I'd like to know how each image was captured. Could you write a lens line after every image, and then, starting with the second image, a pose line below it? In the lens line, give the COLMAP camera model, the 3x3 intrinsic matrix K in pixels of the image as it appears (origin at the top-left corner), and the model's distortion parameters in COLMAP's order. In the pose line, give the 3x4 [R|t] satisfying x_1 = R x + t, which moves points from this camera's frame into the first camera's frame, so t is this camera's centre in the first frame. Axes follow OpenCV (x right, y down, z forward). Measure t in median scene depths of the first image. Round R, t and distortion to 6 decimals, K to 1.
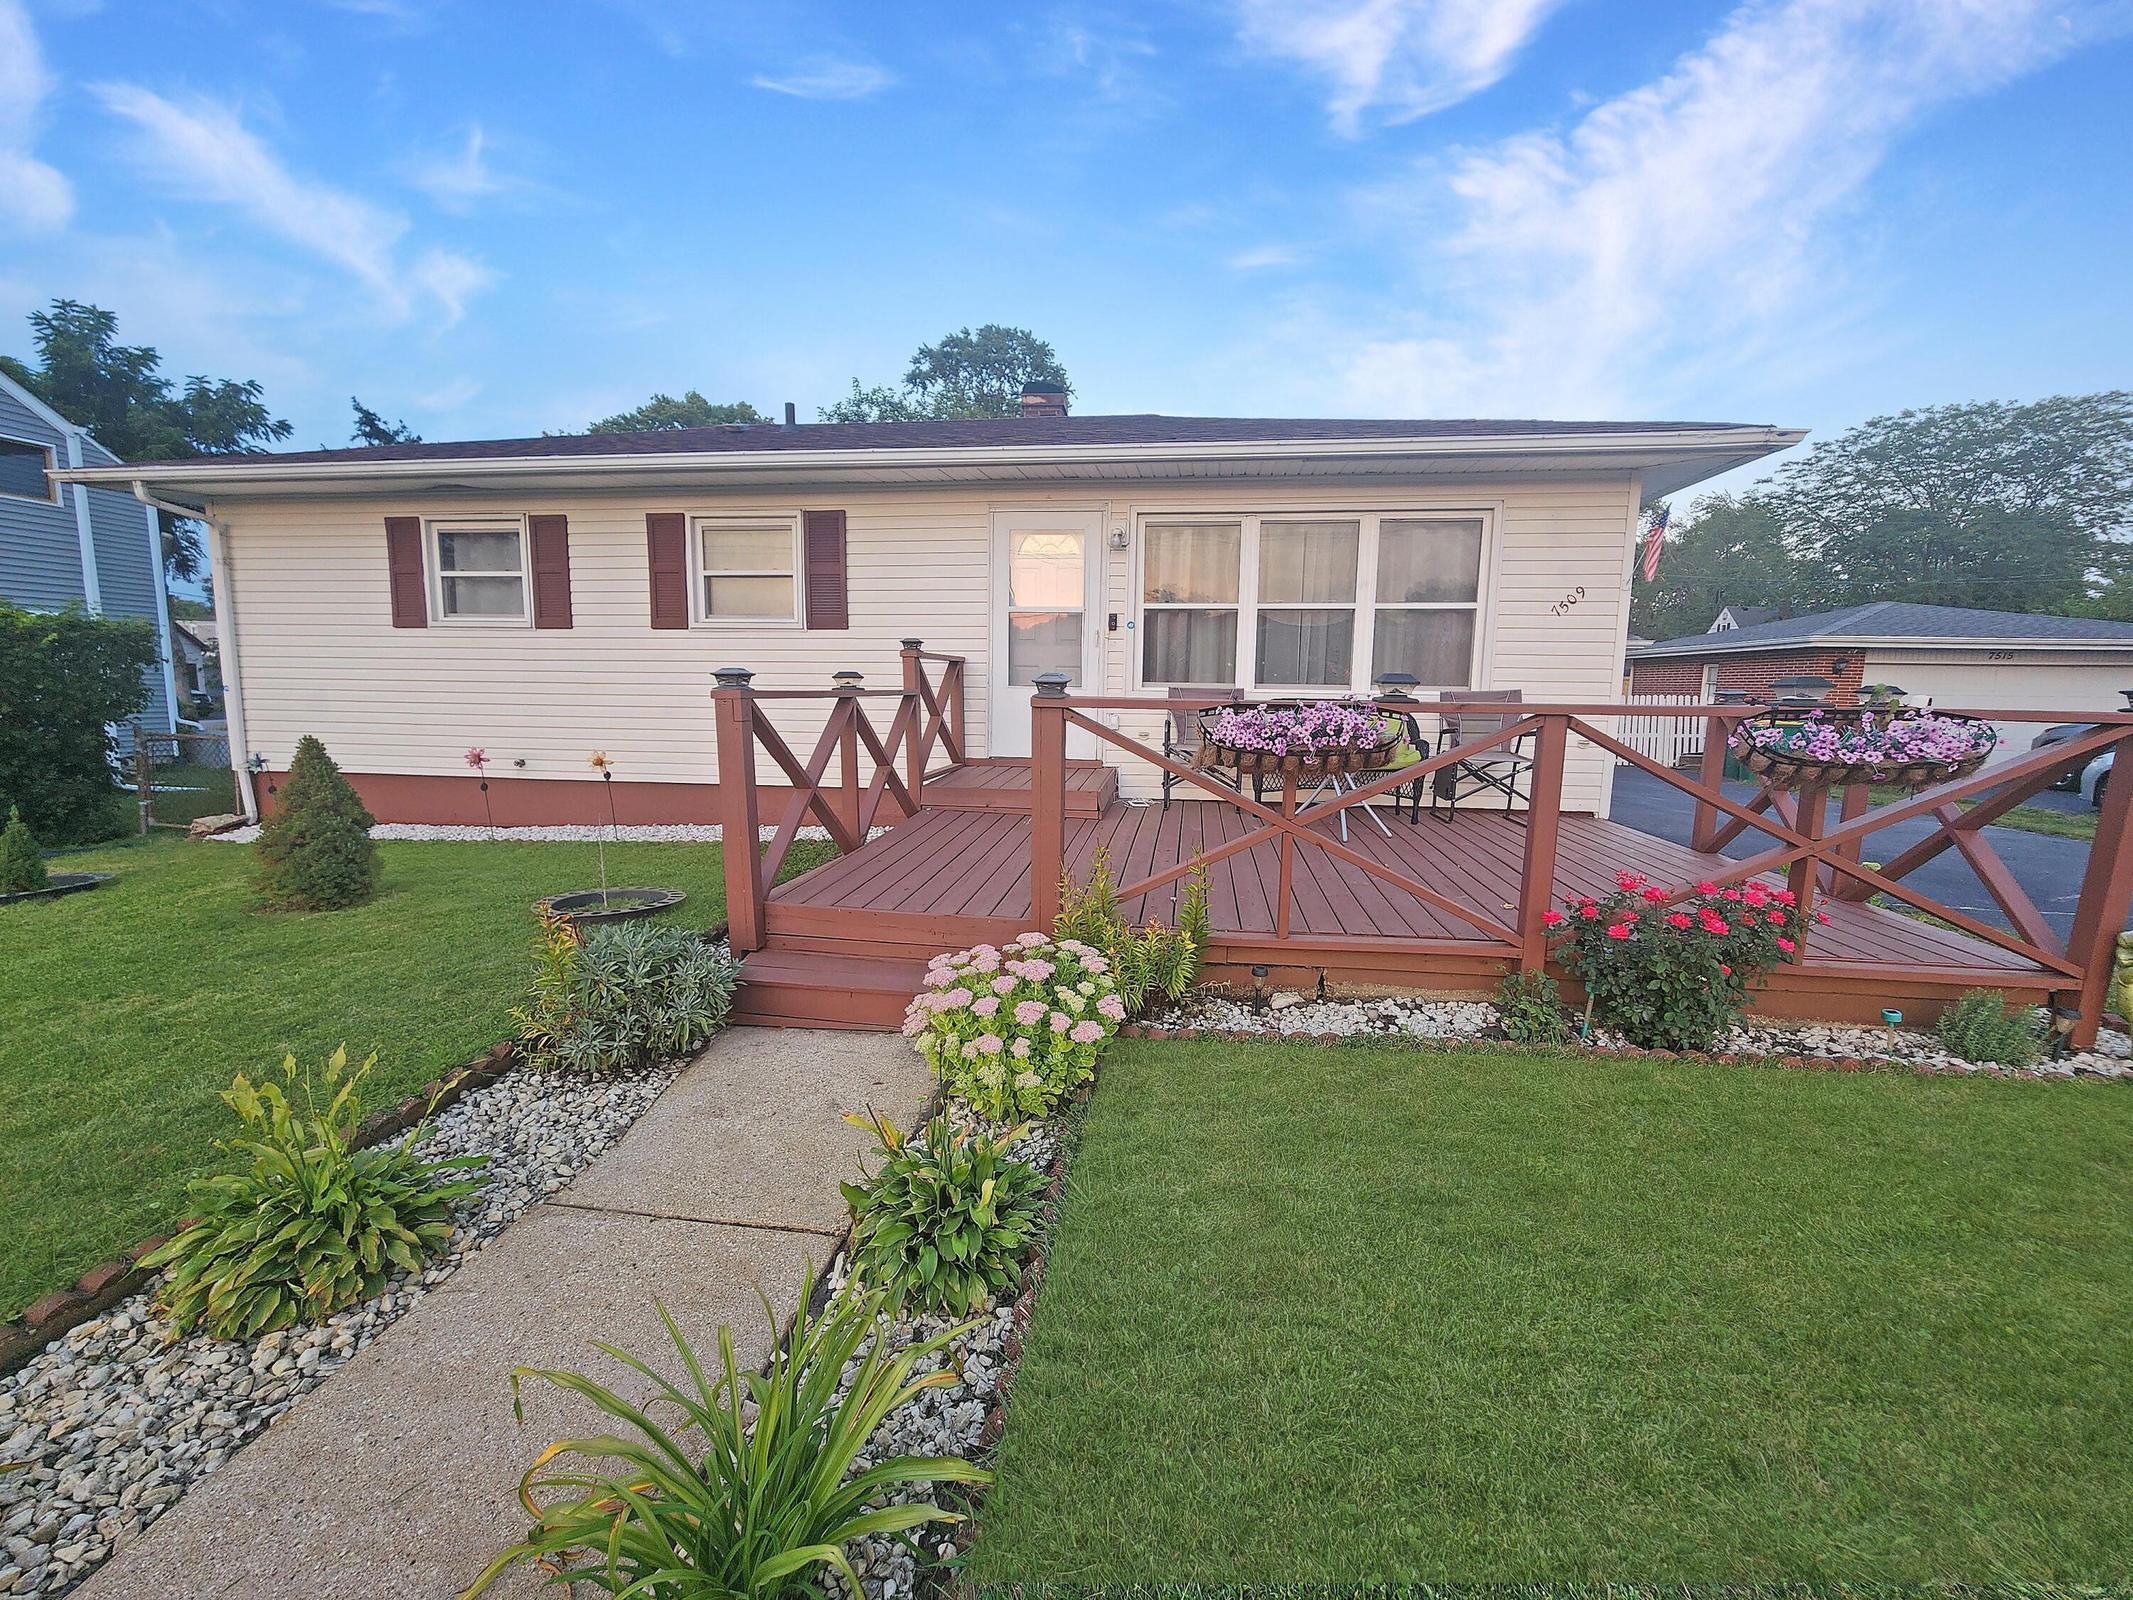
lens RADIAL K [[878.0, 0, 1066.3], [0, 878.0, 798.5], [0, 0, 1]] dist [0.000919, 0.000484]
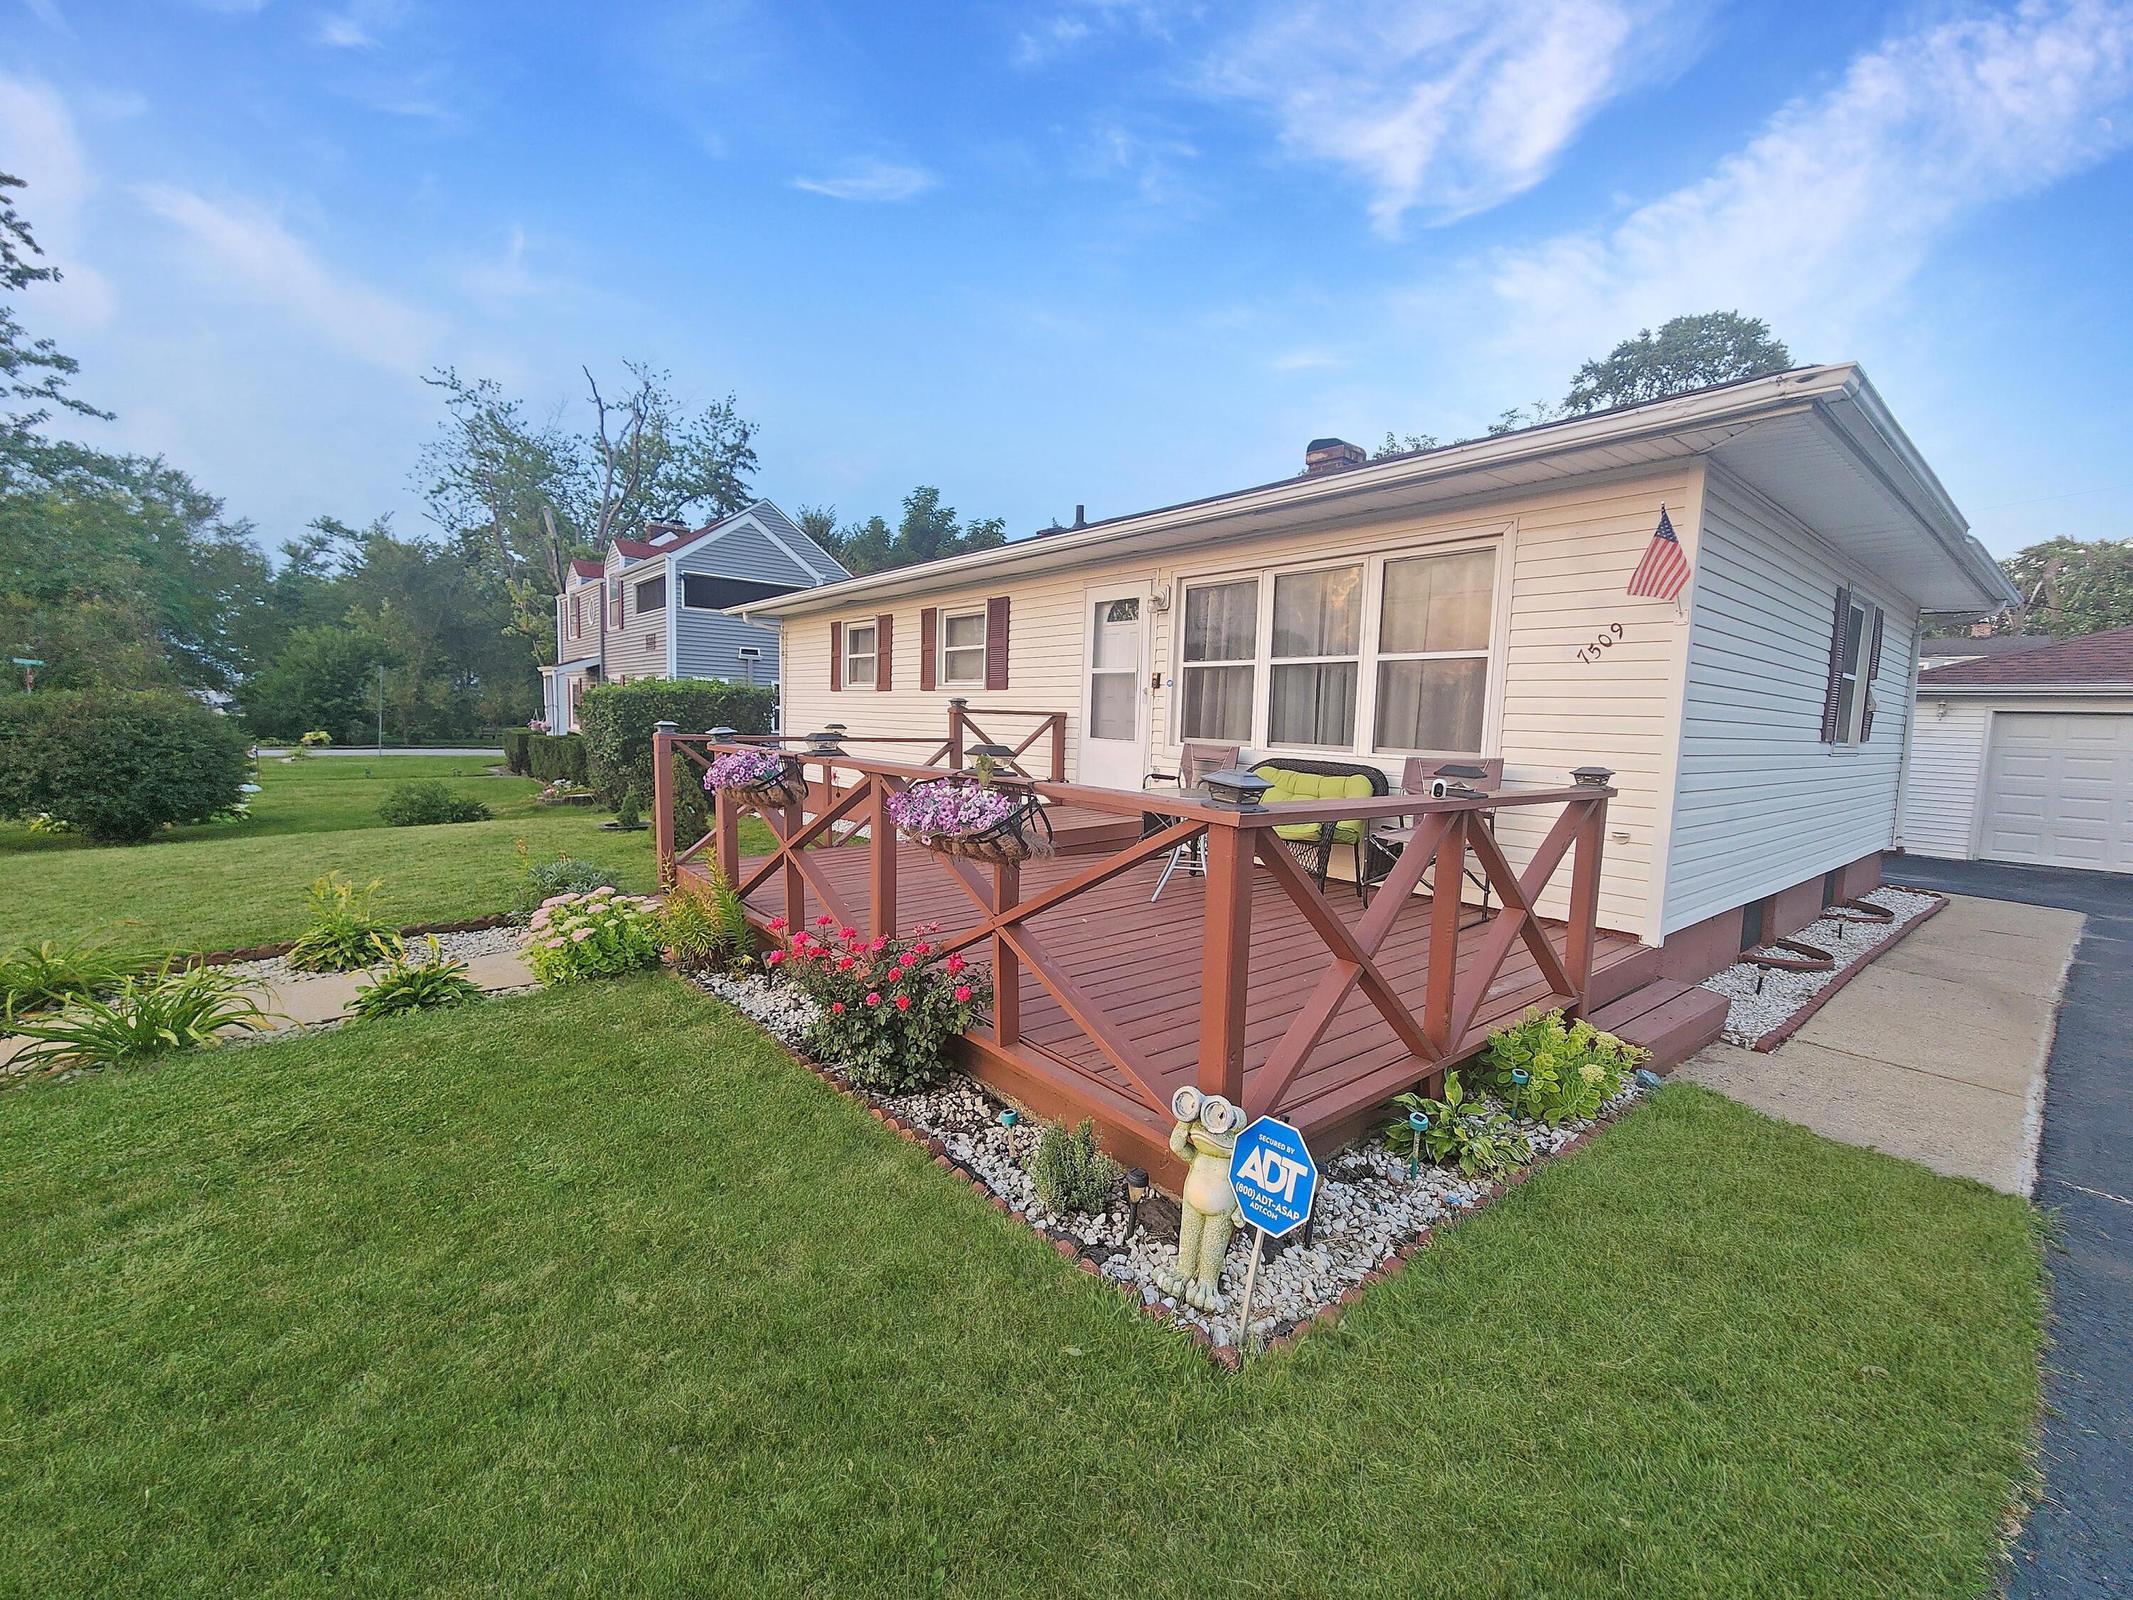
lens RADIAL K [[878.0, 0, 1057.1], [0, 878.0, 797.5], [0, 0, 1]] dist [0.000919, 0.000484]
pose [[0.734067, 0.071832, -0.675267, 0.608439], [-0.109998, 0.993835, -0.013856, -0.028581], [0.670109, 0.084450, 0.737443, 0.129323]]
